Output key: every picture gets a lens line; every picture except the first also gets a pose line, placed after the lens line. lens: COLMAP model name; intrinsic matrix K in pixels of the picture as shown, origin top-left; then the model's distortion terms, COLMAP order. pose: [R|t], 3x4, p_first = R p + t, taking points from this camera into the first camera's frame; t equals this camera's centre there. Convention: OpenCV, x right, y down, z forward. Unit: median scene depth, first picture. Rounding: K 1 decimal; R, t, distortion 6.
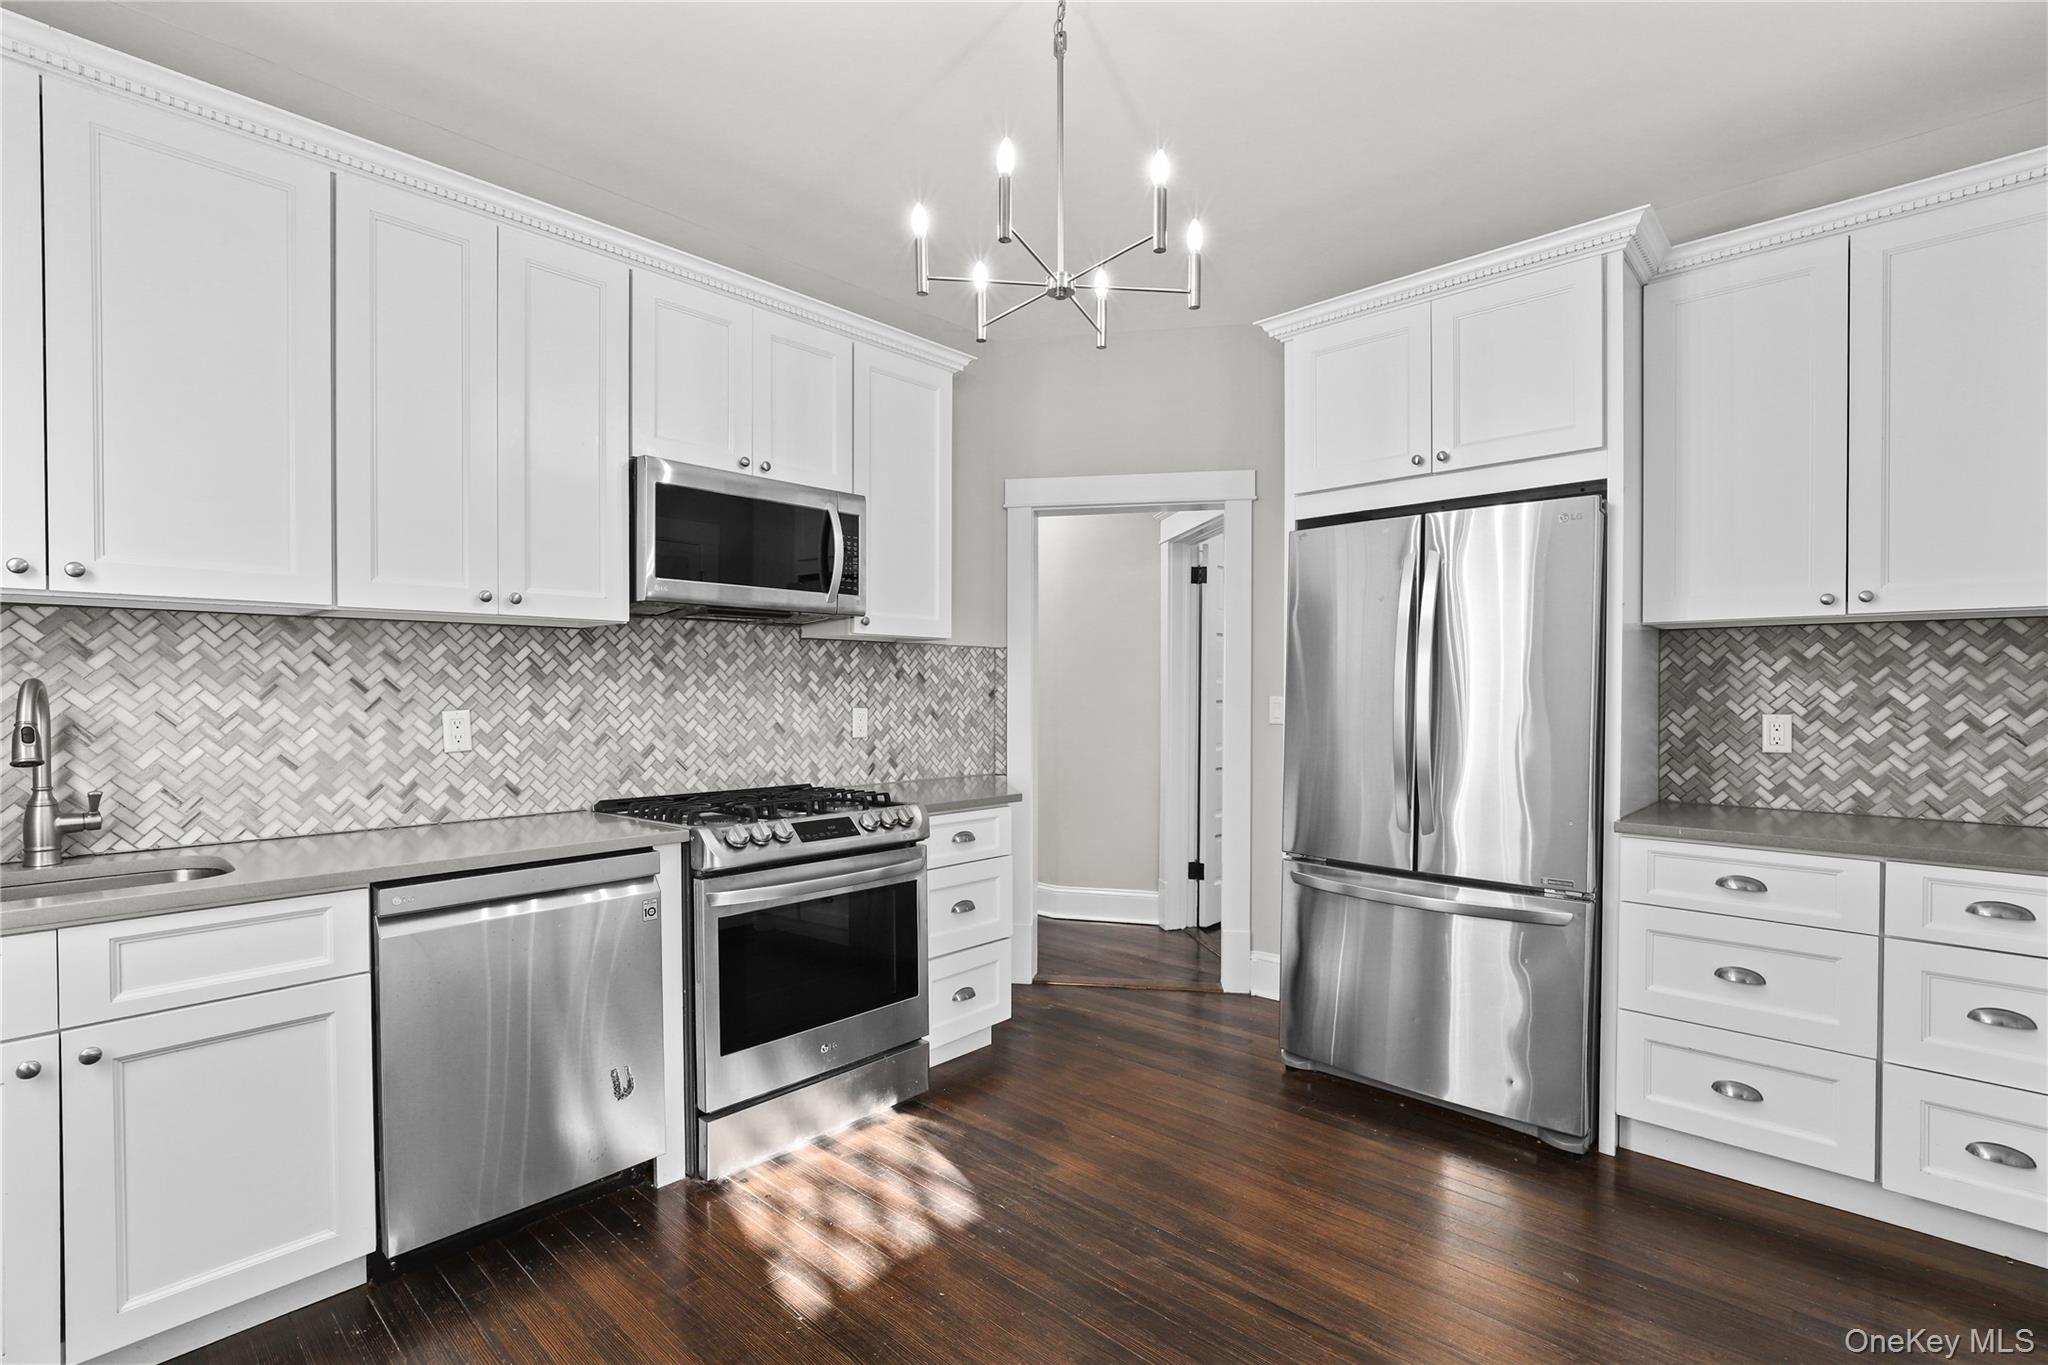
lens RADIAL K [[952.5, 0, 1028.6], [0, 952.5, 693.5], [0, 0, 1]] dist [-0.003292, 0.000337]
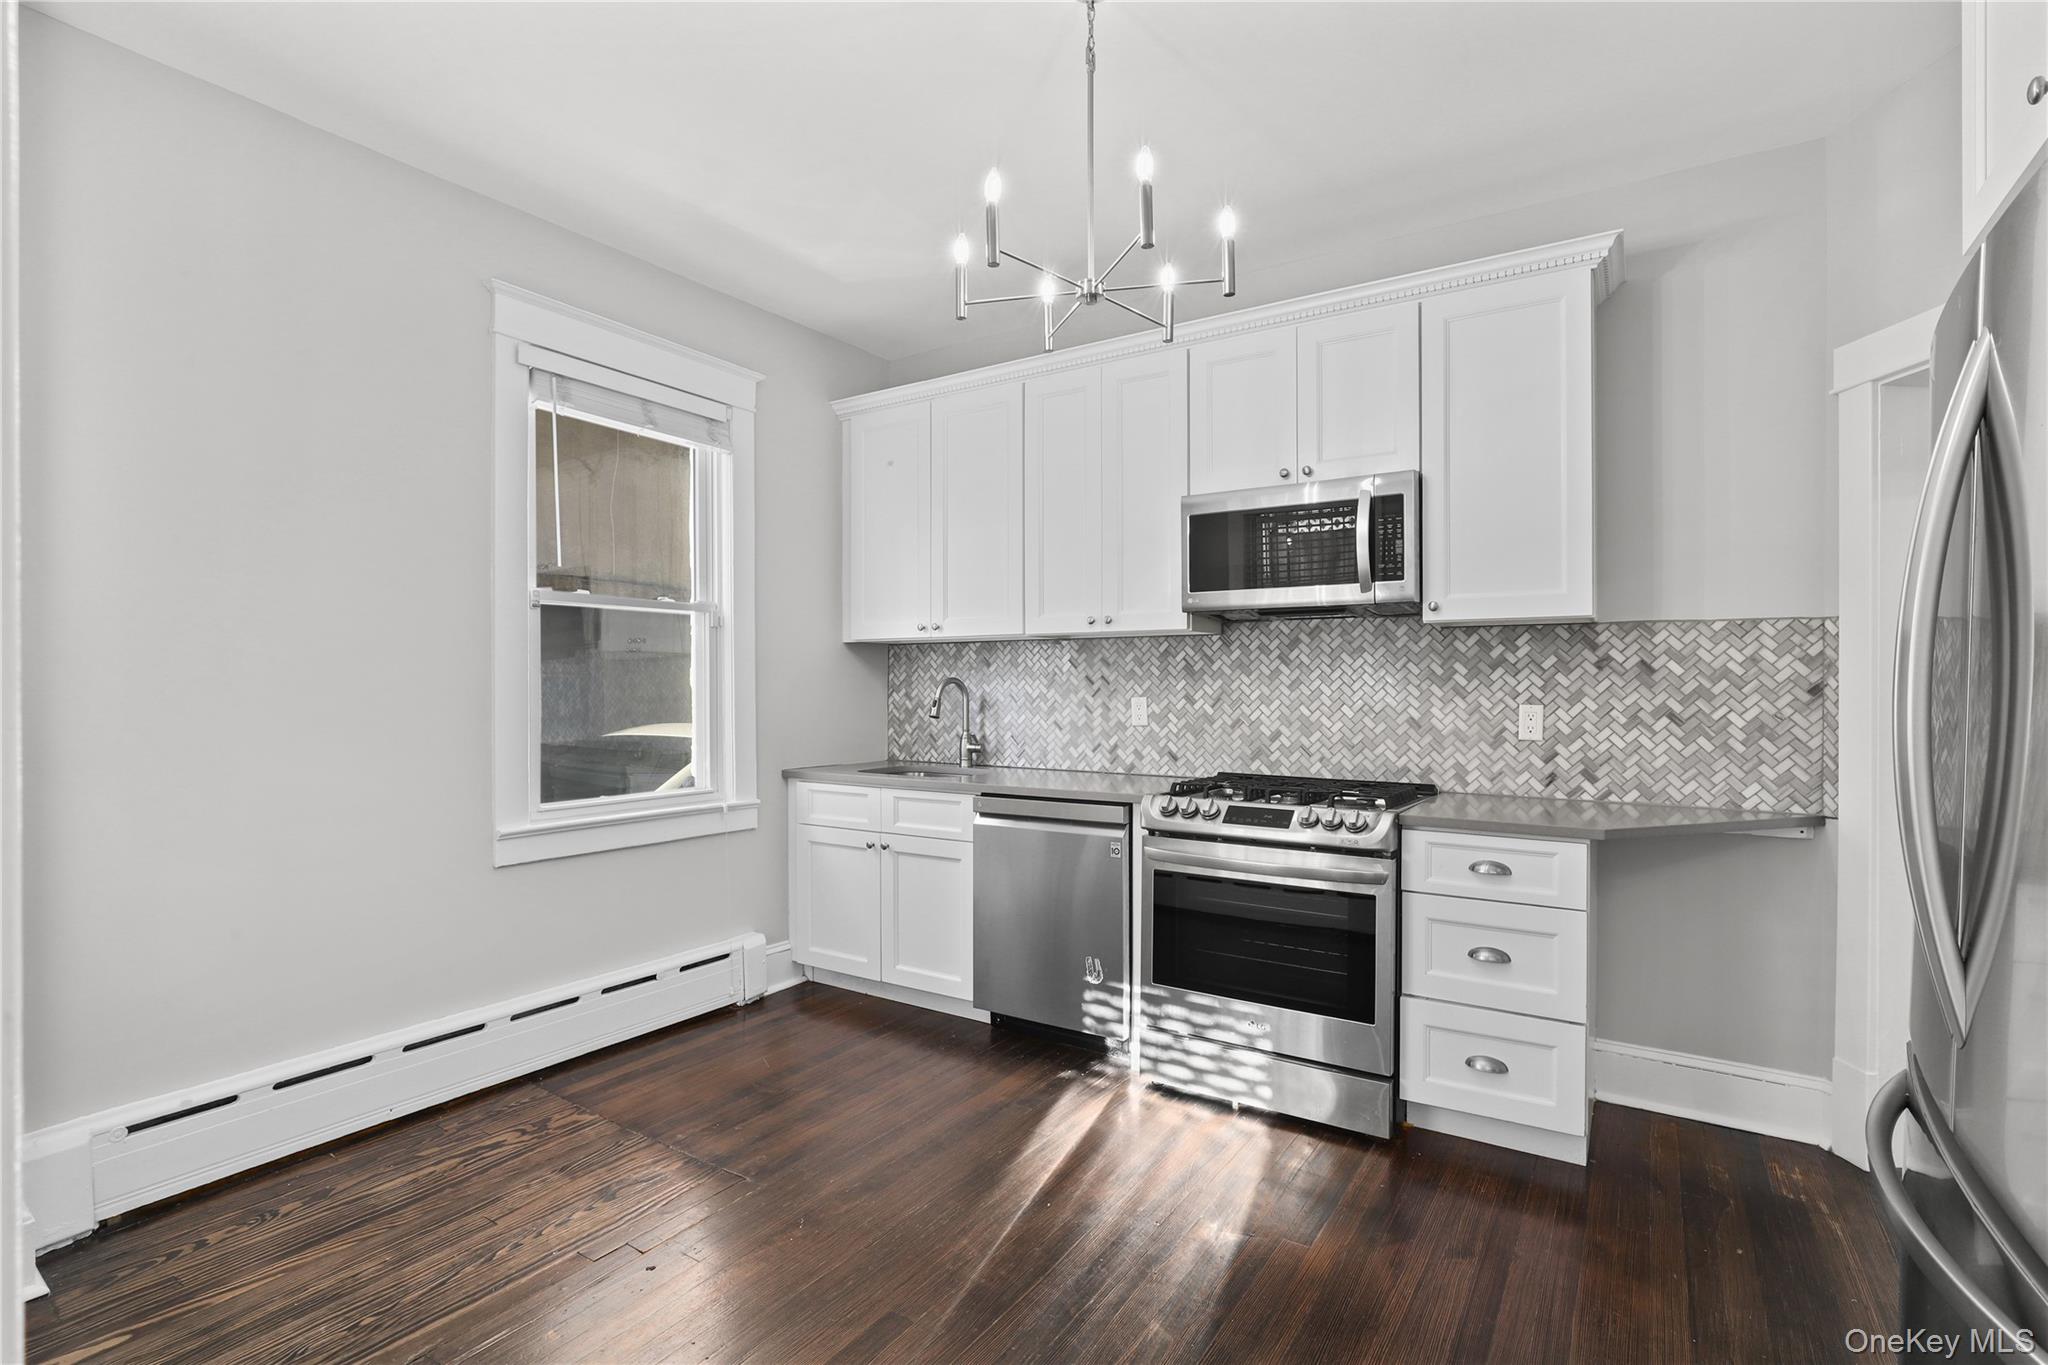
lens RADIAL K [[961.2, 0, 1024.0], [0, 961.2, 682.5], [0, 0, 1]] dist [-0.000445, 0.001206]
pose [[0.172624, 0.000445, -0.984988, 0.695691], [-0.003937, 0.999992, -0.000238, -0.003113], [0.984980, 0.003919, 0.172625, 0.497186]]
